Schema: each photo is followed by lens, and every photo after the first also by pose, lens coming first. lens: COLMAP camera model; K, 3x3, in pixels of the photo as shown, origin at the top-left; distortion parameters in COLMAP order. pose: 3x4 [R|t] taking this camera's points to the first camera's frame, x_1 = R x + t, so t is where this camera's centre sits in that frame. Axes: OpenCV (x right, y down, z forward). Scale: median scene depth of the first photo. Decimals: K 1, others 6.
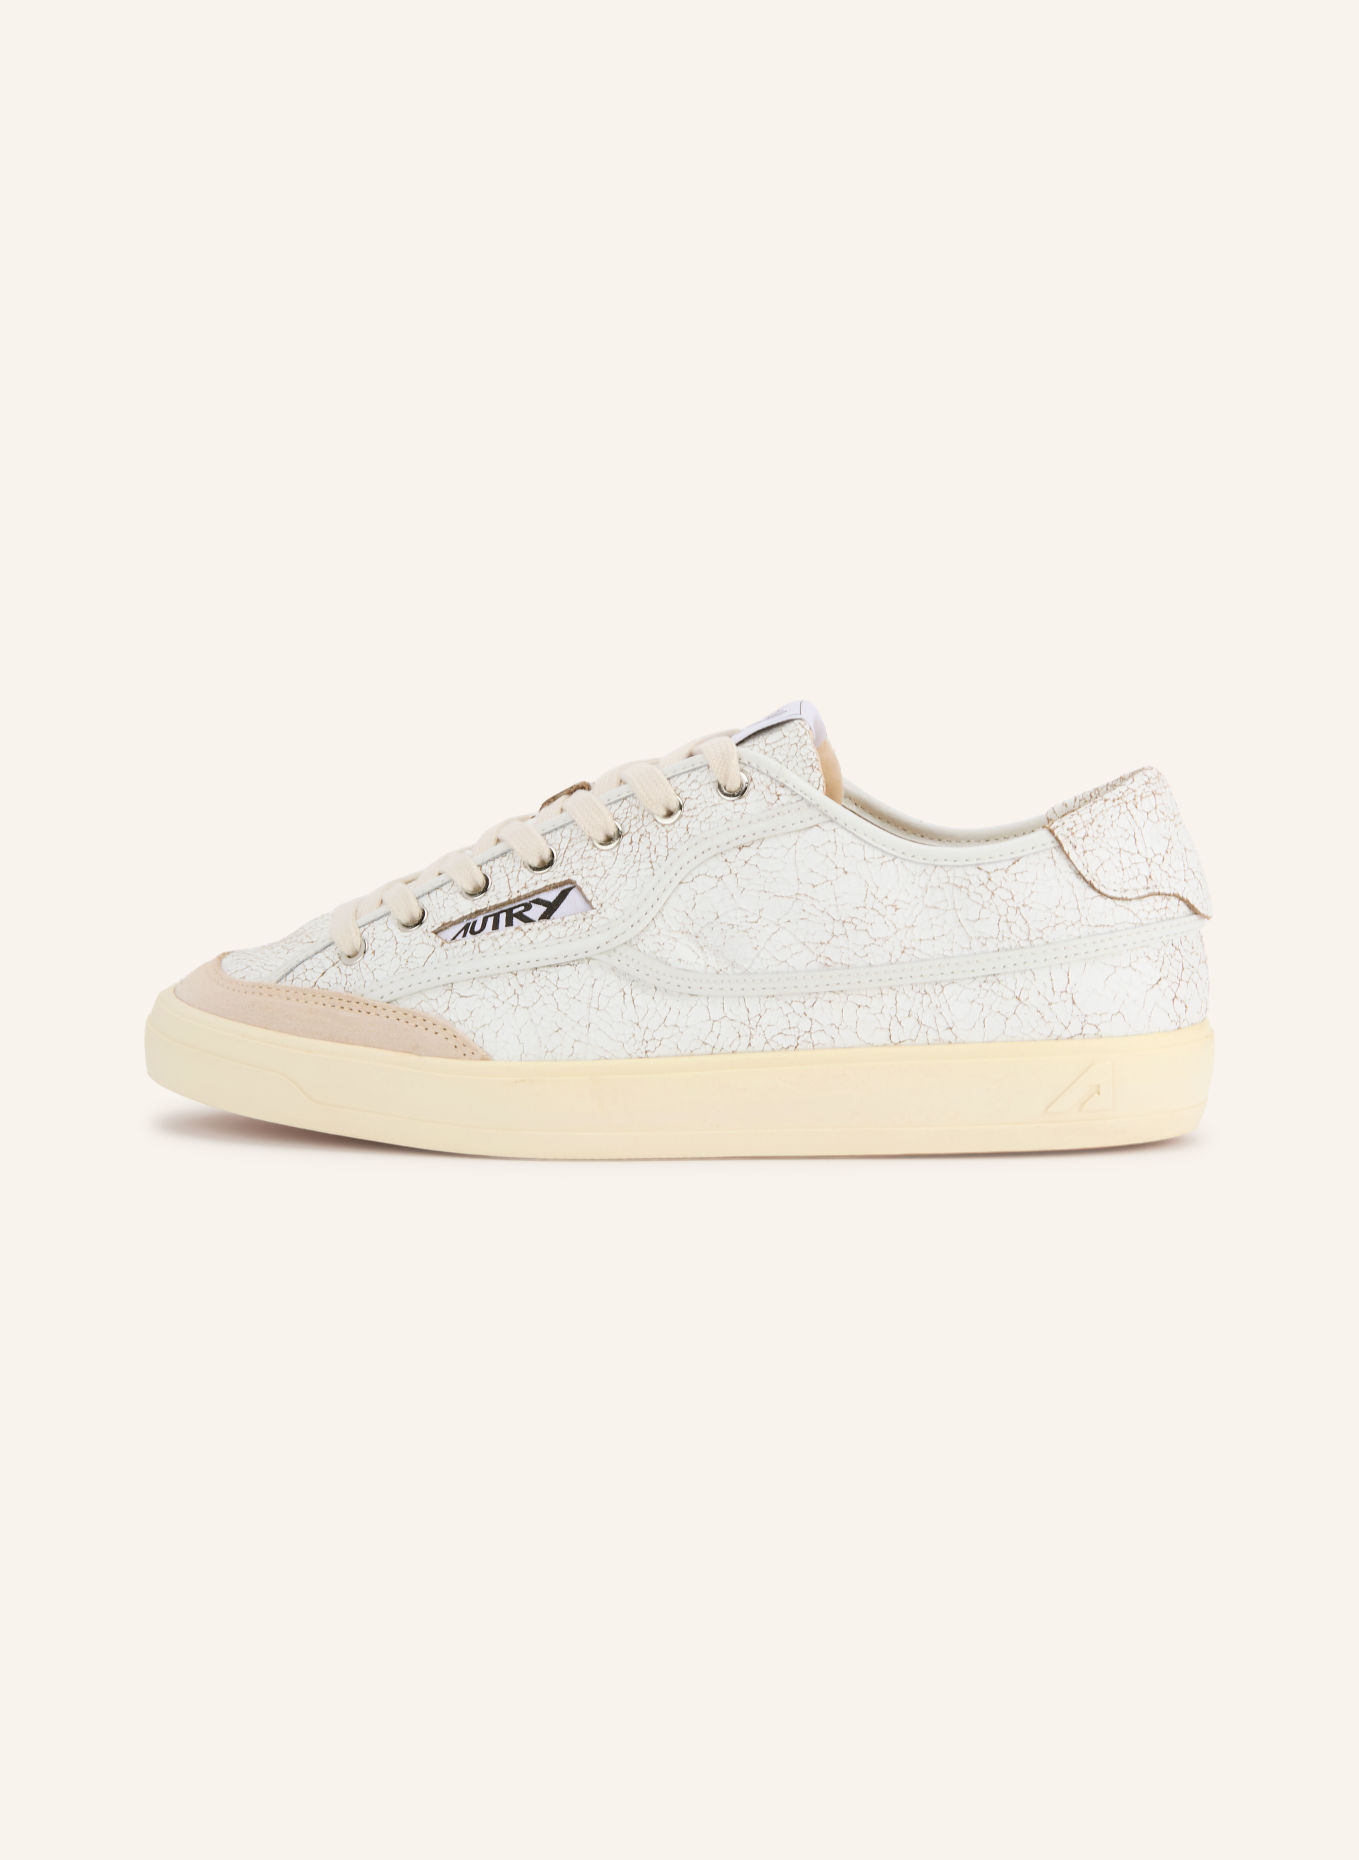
lens RADIAL K [[5632.2, 0, 679.2], [0, 5632.2, 930.7], [0, 0, 1]] dist [0.085985, 0.000000]
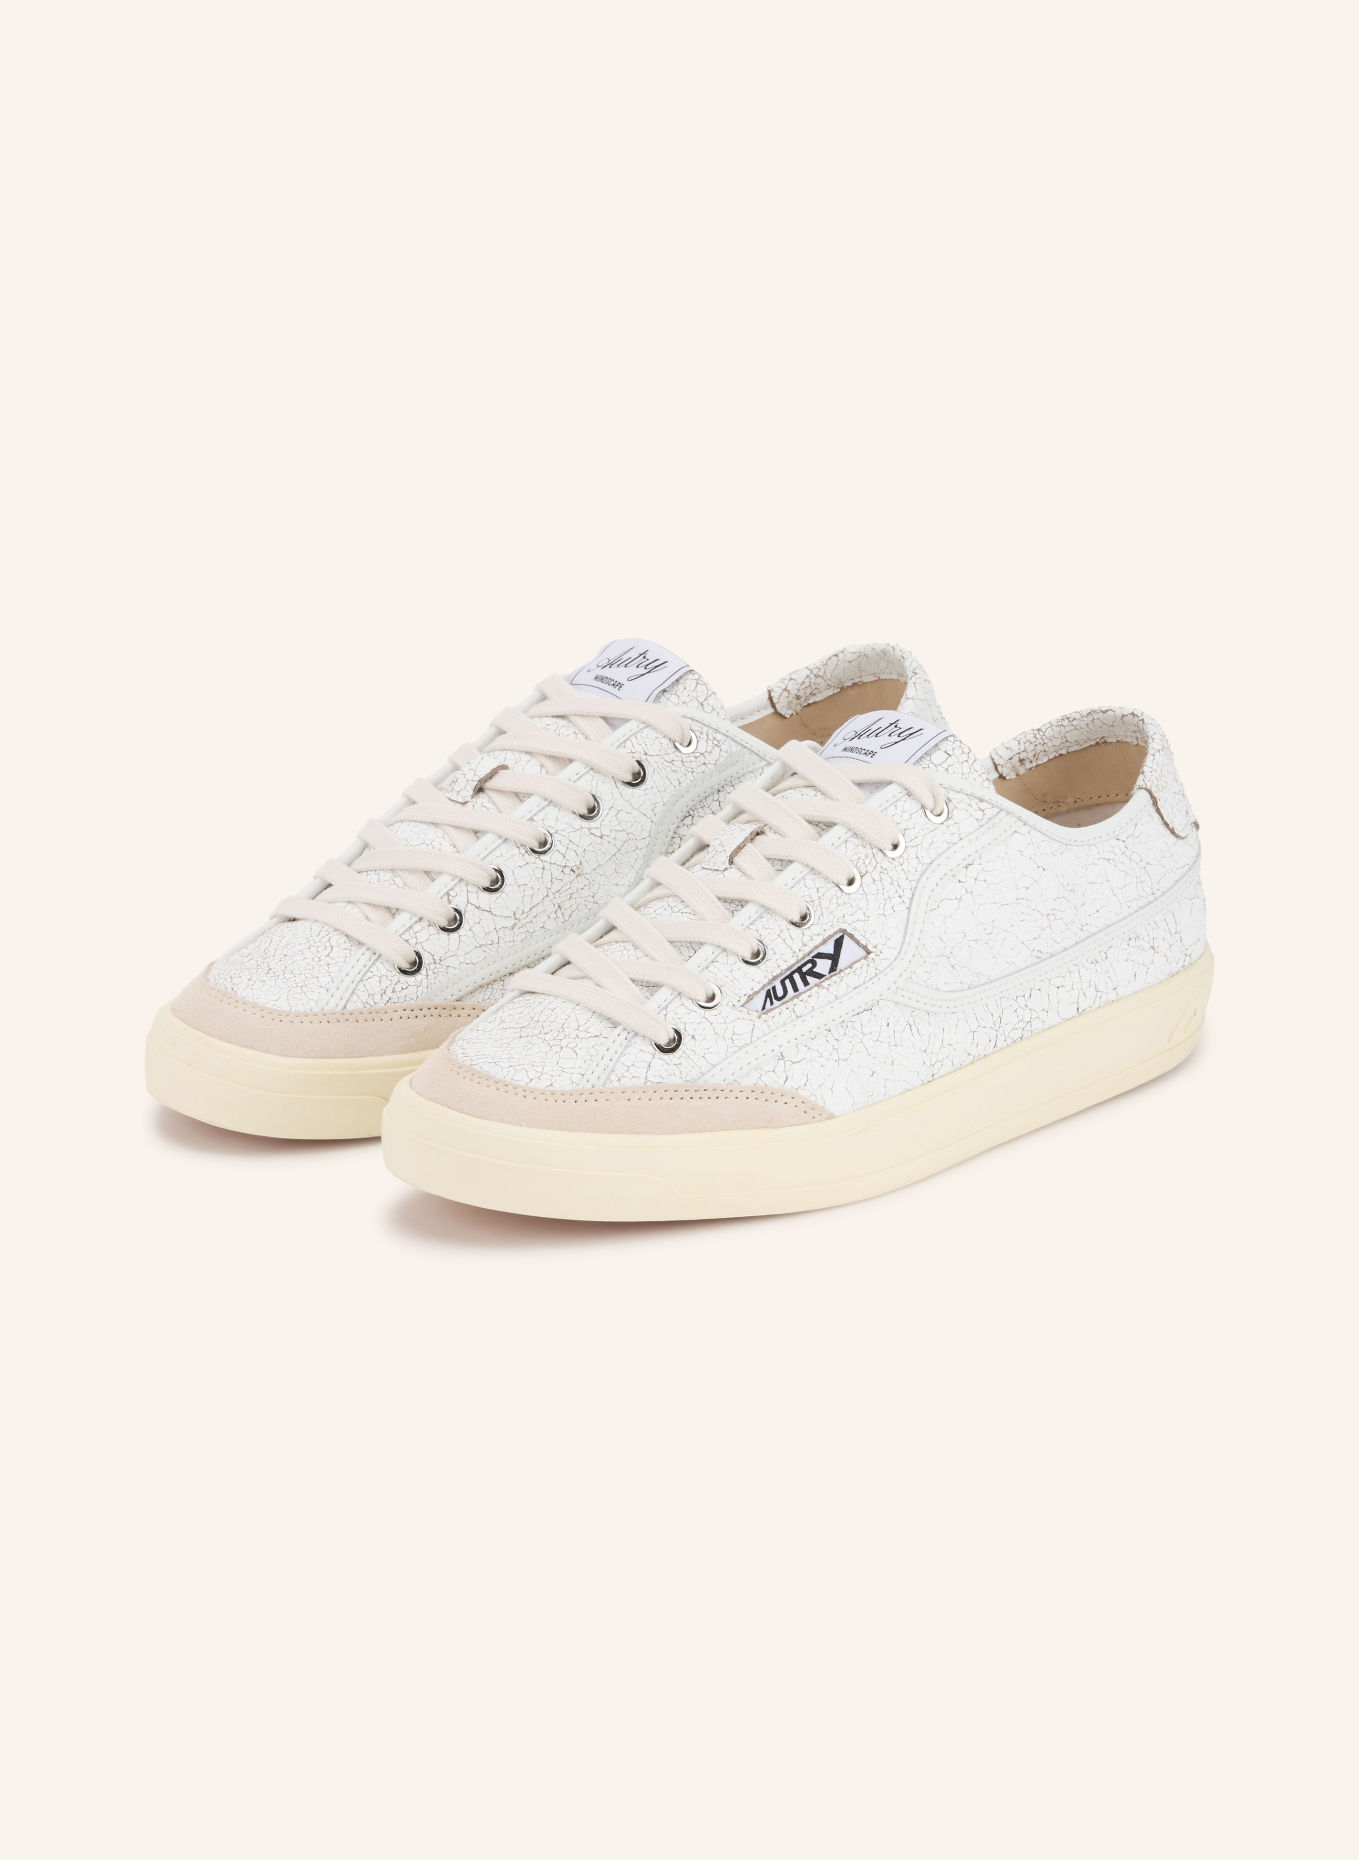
lens RADIAL K [[5632.2, 0, 679.1], [0, 5632.2, 929.7], [0, 0, 1]] dist [0.085985, 0.000000]
pose [[0.777046, -0.208646, 0.593857, -0.662192], [0.127290, 0.976058, 0.176373, -0.196716], [-0.616439, -0.061458, 0.785001, 0.201642]]
